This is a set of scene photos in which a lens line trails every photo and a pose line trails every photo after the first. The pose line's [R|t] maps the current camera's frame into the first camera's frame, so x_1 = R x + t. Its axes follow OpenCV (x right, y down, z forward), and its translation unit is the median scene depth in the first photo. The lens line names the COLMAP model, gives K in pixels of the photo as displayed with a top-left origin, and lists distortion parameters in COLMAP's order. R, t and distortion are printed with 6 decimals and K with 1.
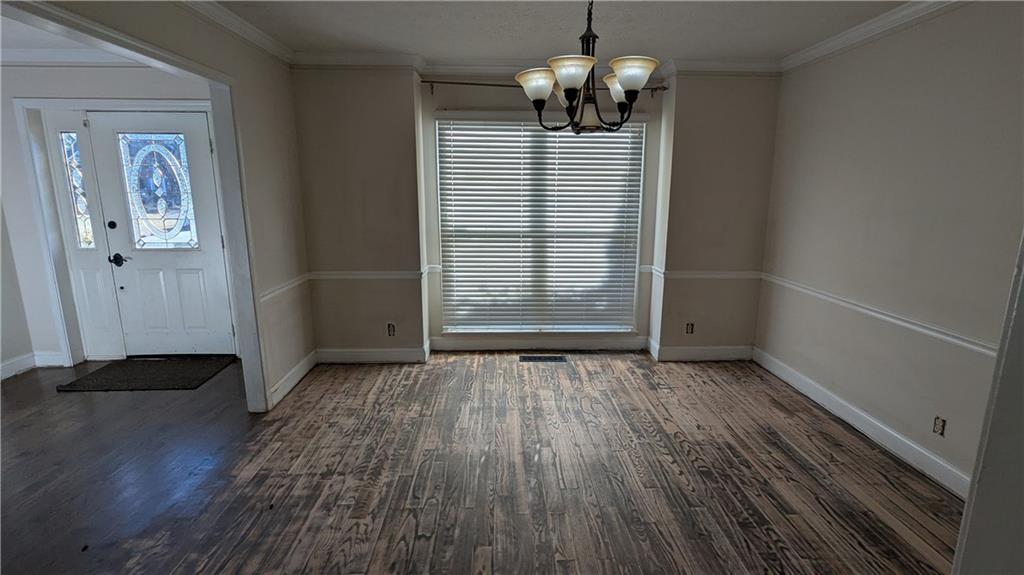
lens RADIAL K [[482.4, 0, 514.7], [0, 482.4, 287.4], [0, 0, 1]] dist [-0.000508, 0.001916]
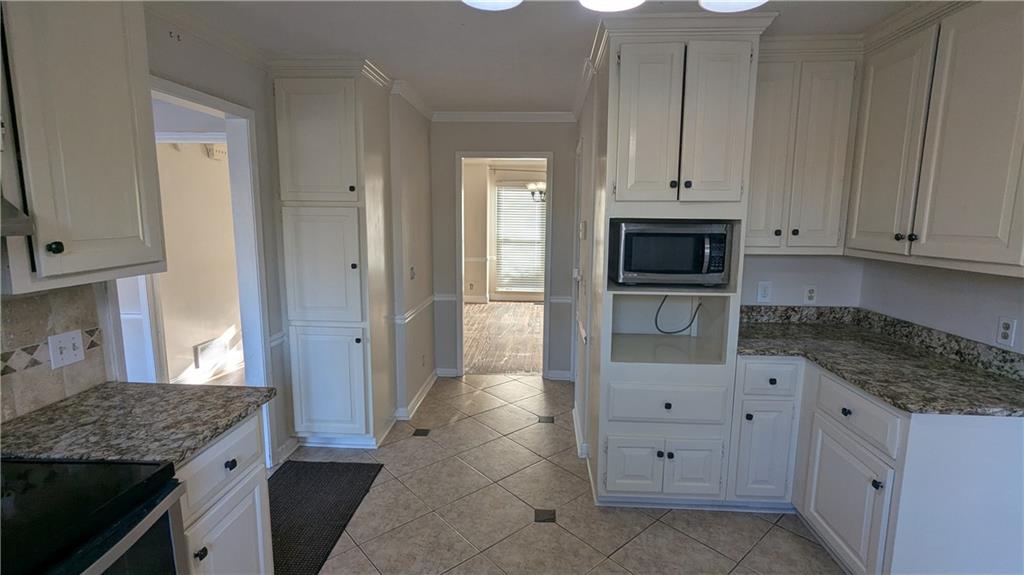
lens RADIAL K [[482.4, 0, 511.8], [0, 482.4, 285.6], [0, 0, 1]] dist [-0.000508, 0.001916]
pose [[0.995433, 0.022274, -0.092829, 0.109041], [-0.027729, 0.997938, -0.057890, 0.202173], [0.091348, 0.060200, 0.993998, -1.052073]]
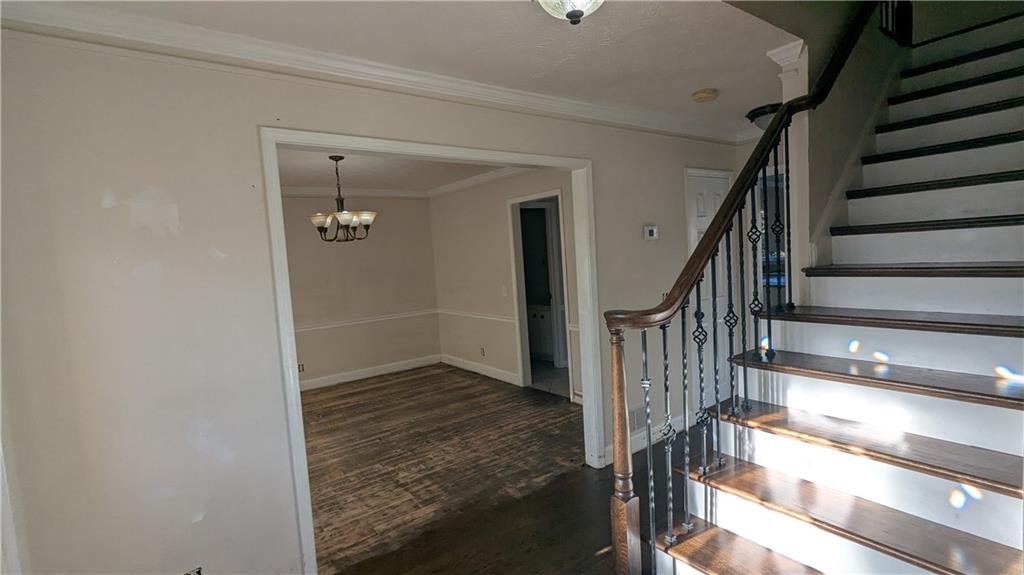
lens RADIAL K [[482.4, 0, 512.0], [0, 482.4, 288.5], [0, 0, 1]] dist [-0.000508, 0.001916]
pose [[-0.570217, -0.027298, 0.821041, -1.020543], [0.224392, 0.956264, 0.187635, -0.185214], [-0.790254, 0.291227, -0.539152, 0.835071]]
